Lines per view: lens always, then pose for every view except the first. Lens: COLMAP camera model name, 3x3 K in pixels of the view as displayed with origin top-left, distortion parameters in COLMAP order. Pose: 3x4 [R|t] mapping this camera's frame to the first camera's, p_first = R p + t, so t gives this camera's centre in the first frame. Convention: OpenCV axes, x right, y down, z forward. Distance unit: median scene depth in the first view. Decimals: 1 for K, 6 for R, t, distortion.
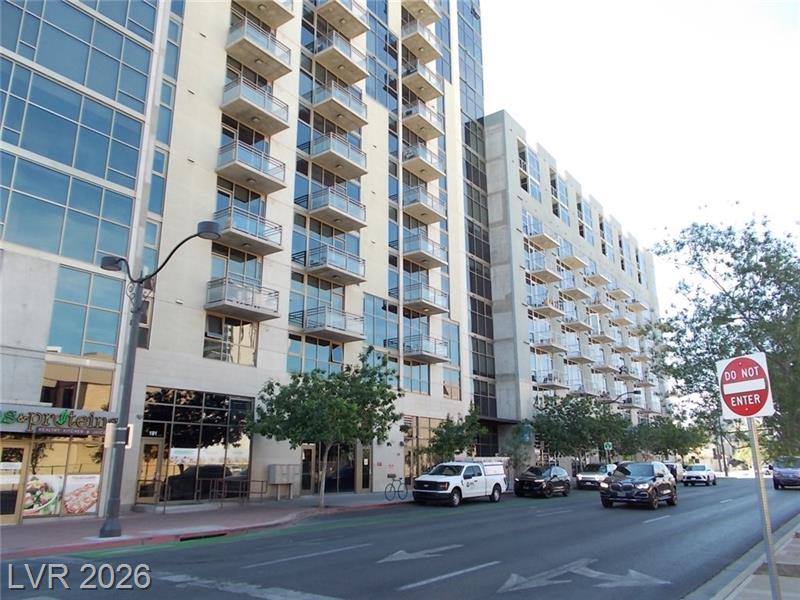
lens RADIAL K [[615.5, 0, 399.4], [0, 615.5, 294.7], [0, 0, 1]] dist [0.002403, -0.000661]
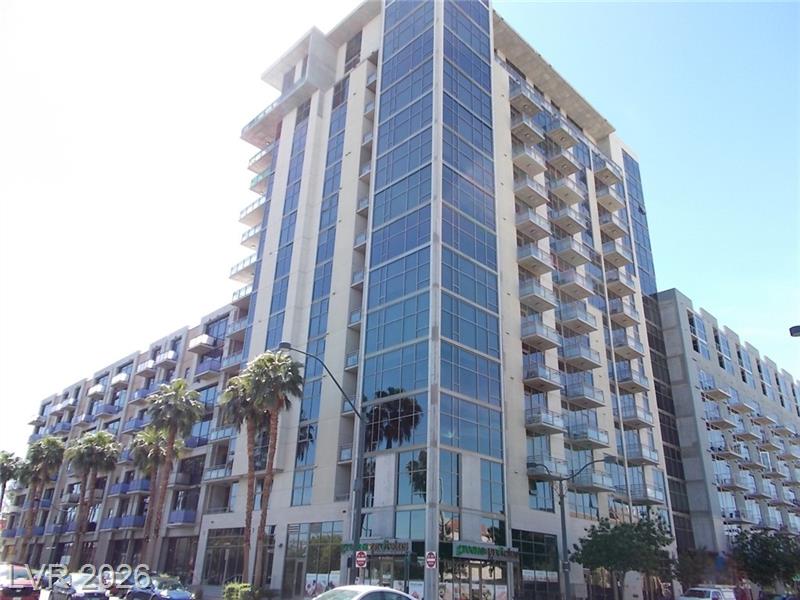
lens RADIAL K [[615.5, 0, 399.4], [0, 615.5, 294.7], [0, 0, 1]] dist [0.002403, -0.000661]
pose [[0.985258, -0.031936, -0.168070, -0.184780], [0.003626, 0.986099, -0.166117, -0.087795], [0.171039, 0.163059, 0.971678, -0.334283]]
